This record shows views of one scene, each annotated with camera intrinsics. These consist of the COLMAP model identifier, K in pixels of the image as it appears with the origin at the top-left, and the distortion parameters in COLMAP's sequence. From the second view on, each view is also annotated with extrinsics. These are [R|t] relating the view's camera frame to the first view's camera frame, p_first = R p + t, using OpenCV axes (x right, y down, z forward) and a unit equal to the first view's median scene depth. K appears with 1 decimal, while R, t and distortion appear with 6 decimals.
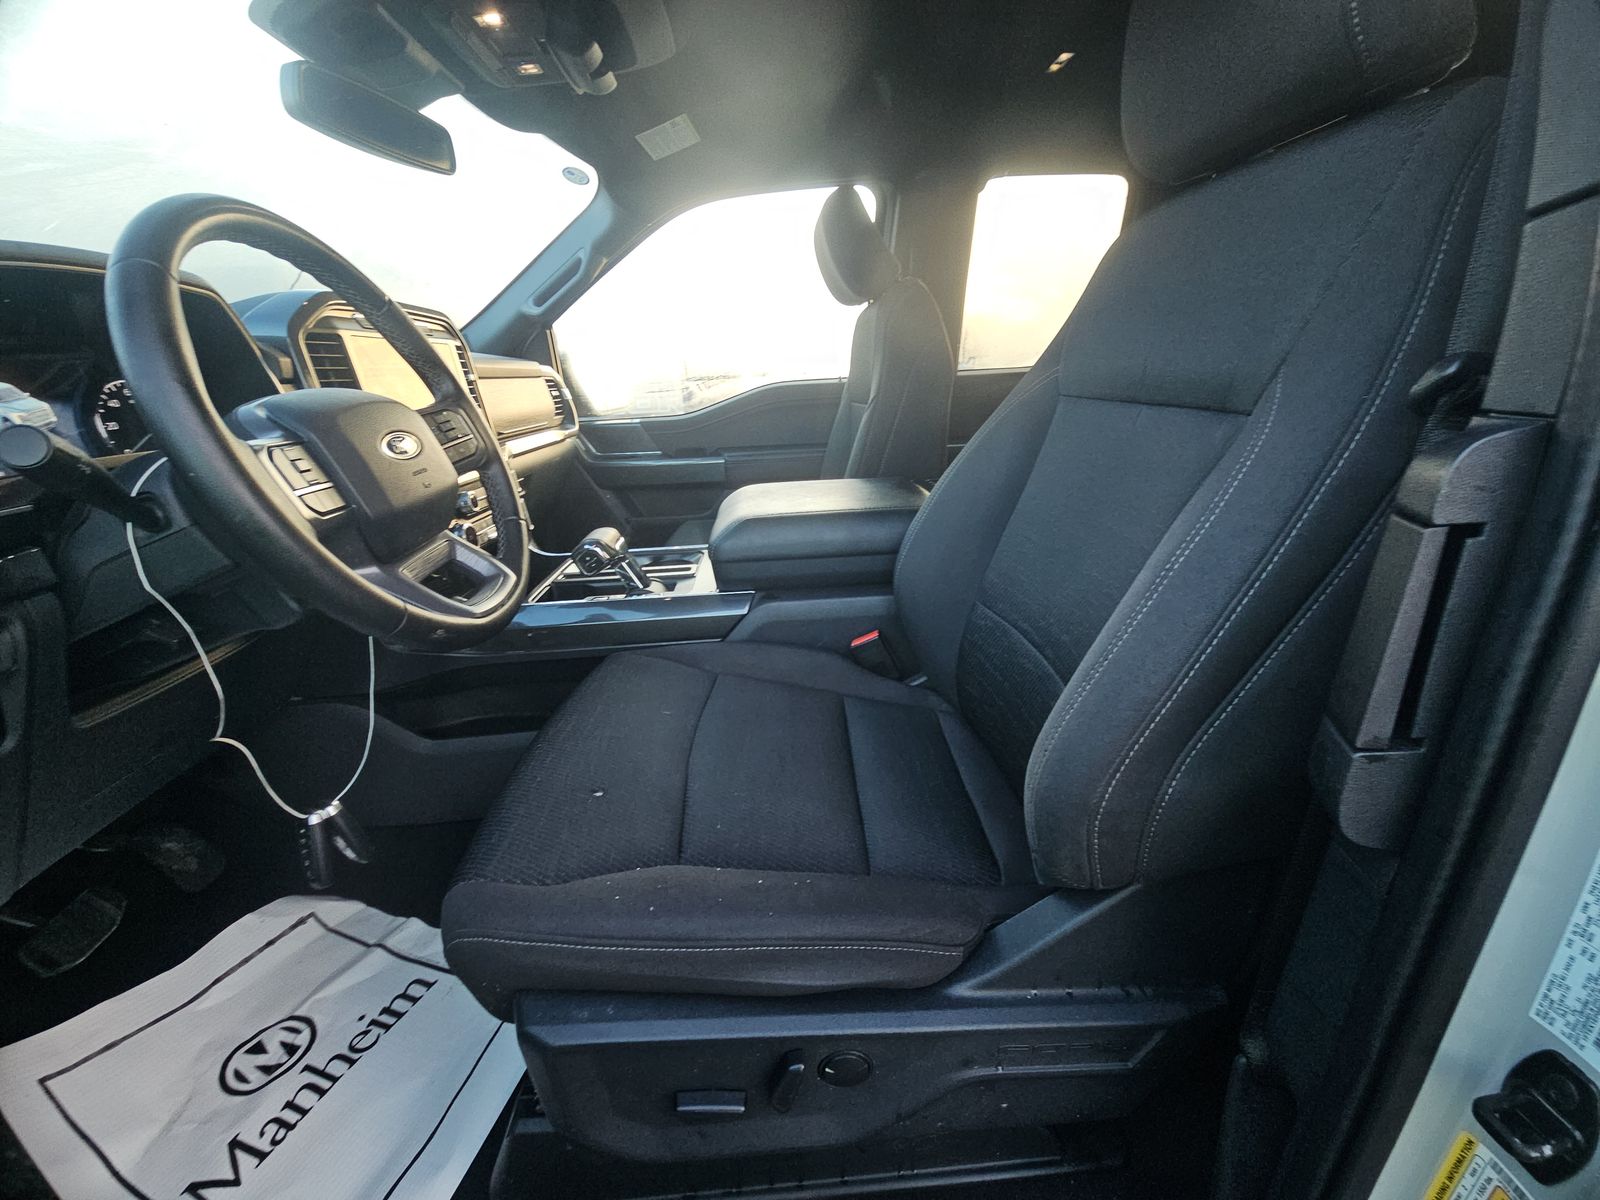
lens RADIAL K [[652.3, 0, 800.0], [0, 652.3, 600.0], [0, 0, 1]] dist [-0.001249, -0.000117]
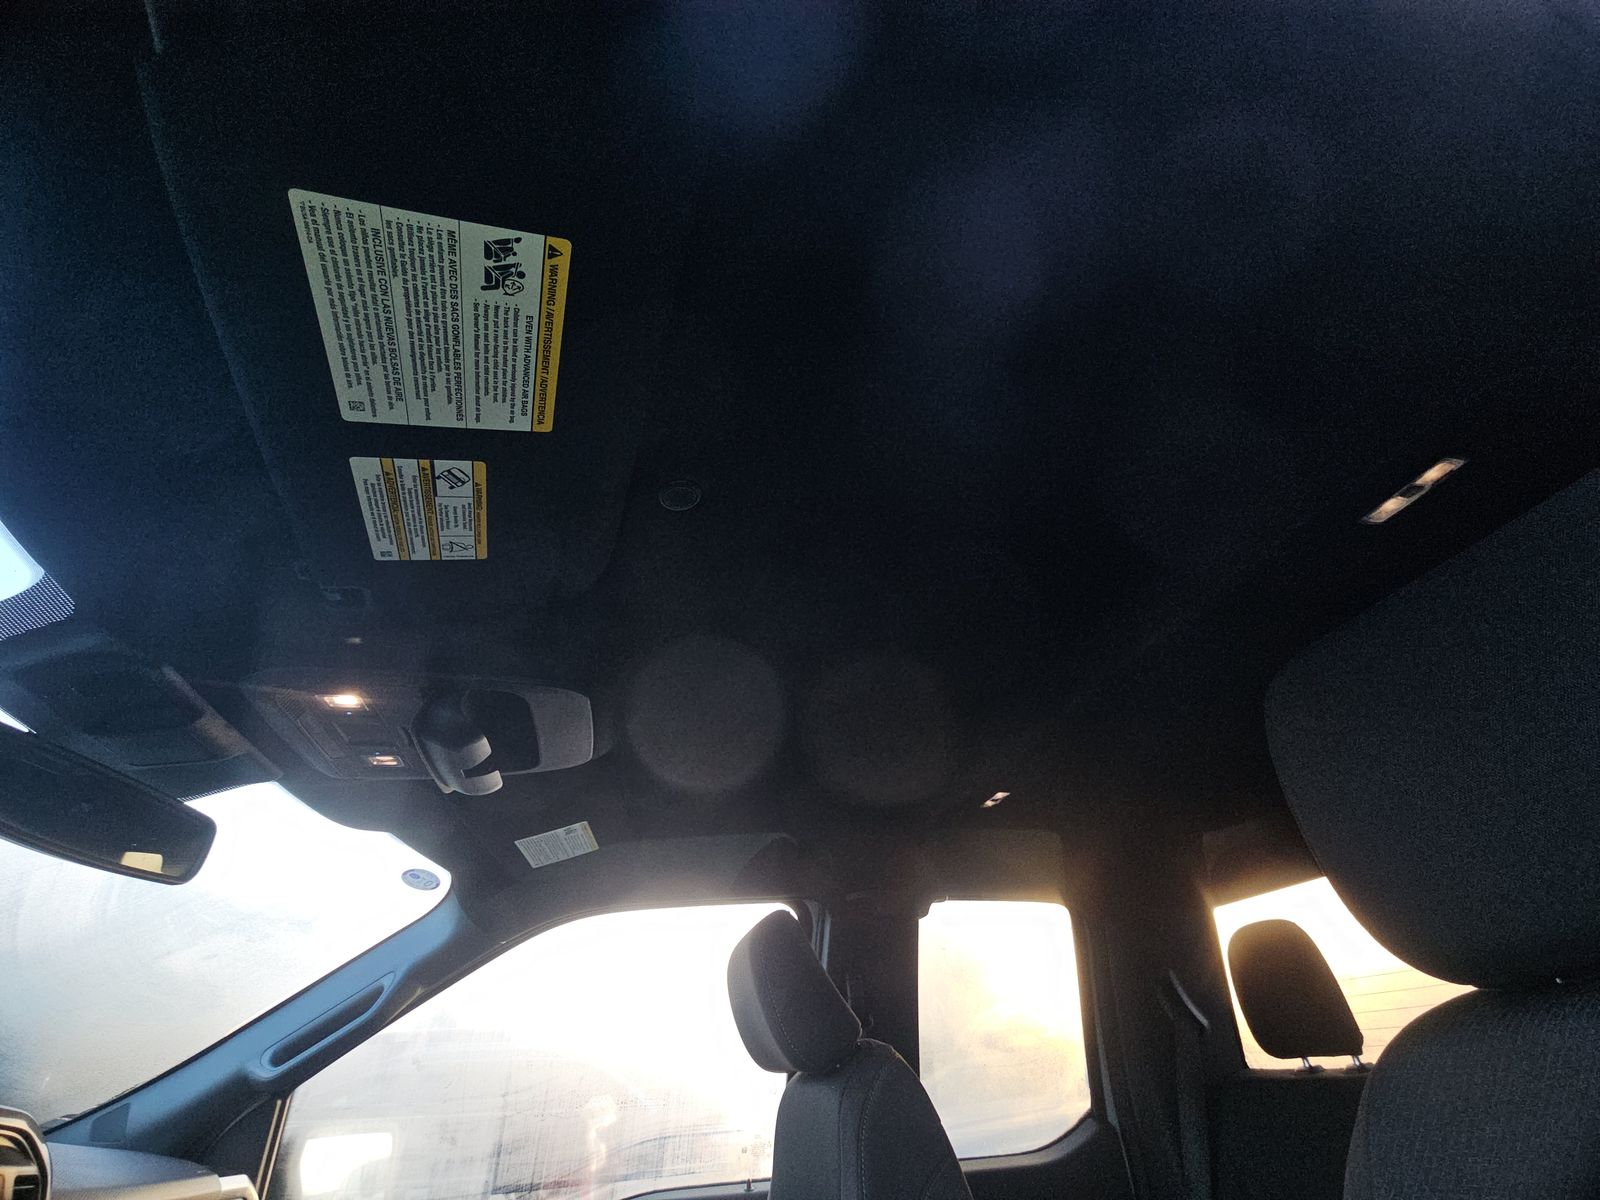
lens RADIAL K [[652.3, 0, 800.0], [0, 652.3, 600.0], [0, 0, 1]] dist [-0.001249, -0.000117]
pose [[0.983740, 0.108565, 0.143071, -0.058387], [0.056958, 0.566901, -0.821814, -0.209661], [-0.170327, 0.816601, 0.551500, 0.268394]]
